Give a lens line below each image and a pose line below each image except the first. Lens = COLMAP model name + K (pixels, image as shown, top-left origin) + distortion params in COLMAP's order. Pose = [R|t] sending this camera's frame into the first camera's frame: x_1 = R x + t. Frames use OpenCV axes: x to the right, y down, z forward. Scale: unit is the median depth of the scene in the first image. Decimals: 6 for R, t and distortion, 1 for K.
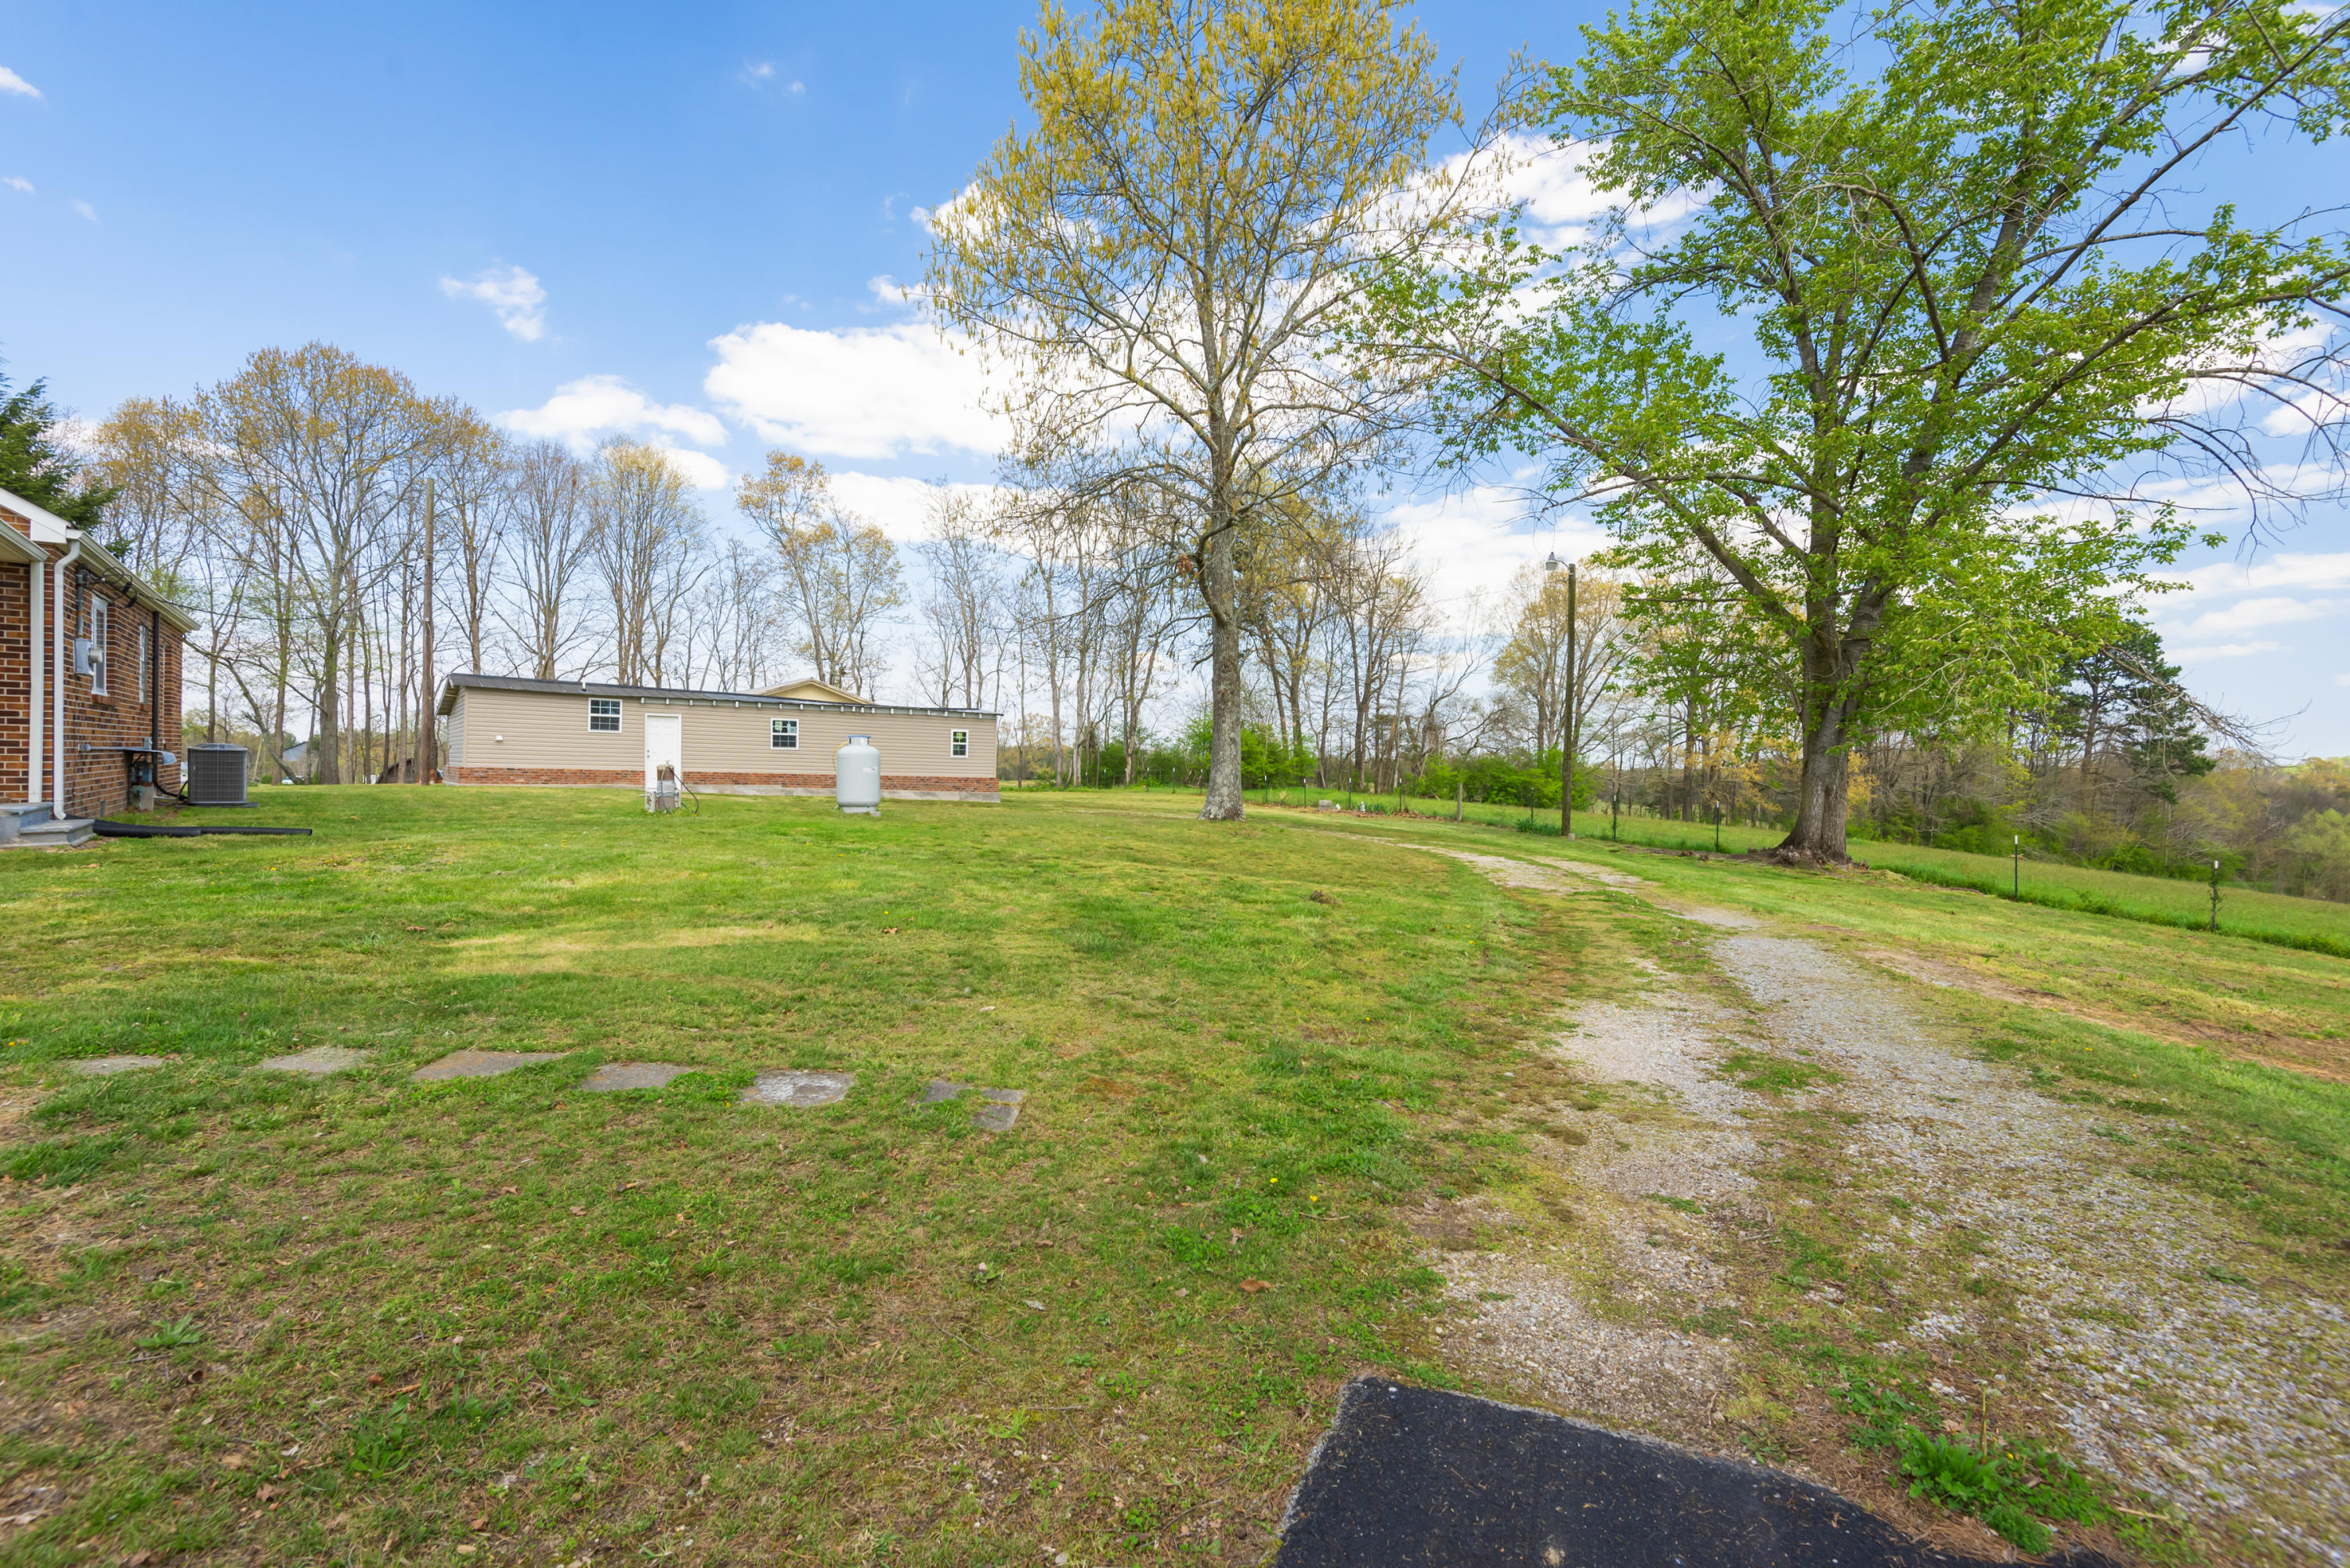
lens RADIAL K [[1072.5, 0, 1169.0], [0, 1072.5, 778.3], [0, 0, 1]] dist [0.031191, -0.025627]
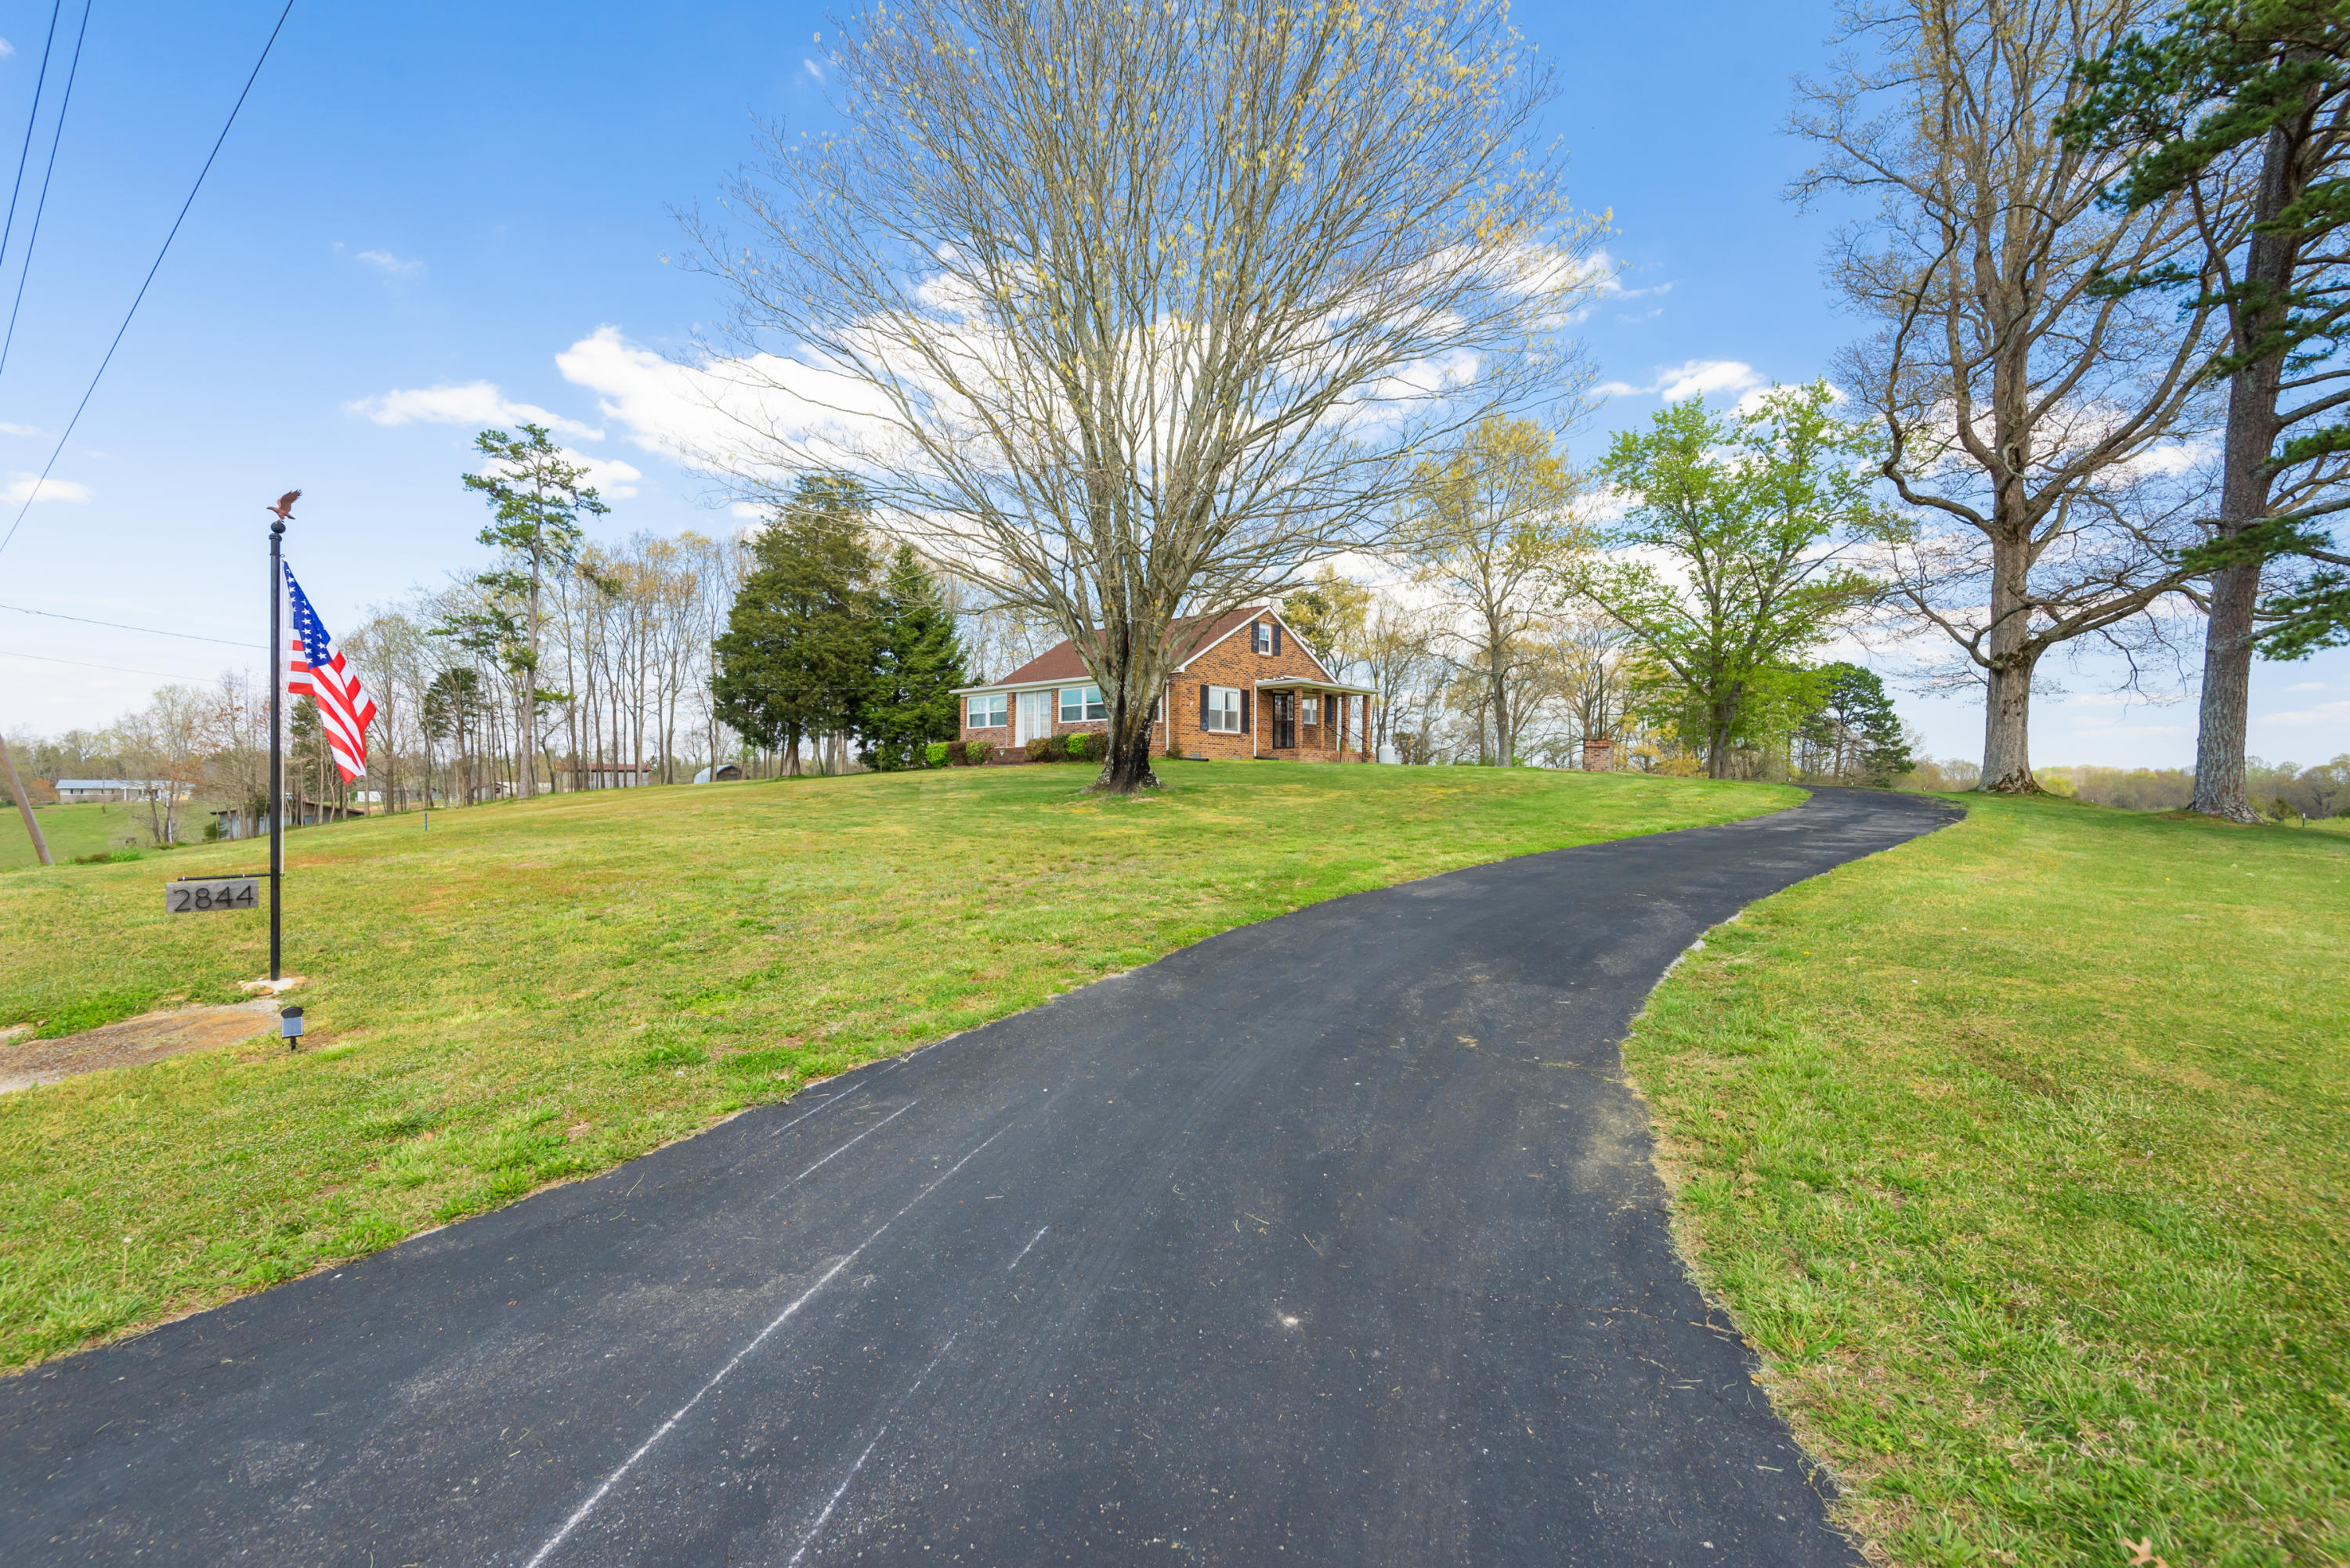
lens RADIAL K [[1072.5, 0, 1169.0], [0, 1072.5, 778.3], [0, 0, 1]] dist [0.031191, -0.025627]
pose [[0.990322, -0.002603, 0.138764, -0.245834], [0.004235, 0.999925, -0.011471, 0.016594], [-0.138724, 0.011948, 0.990259, -0.318519]]
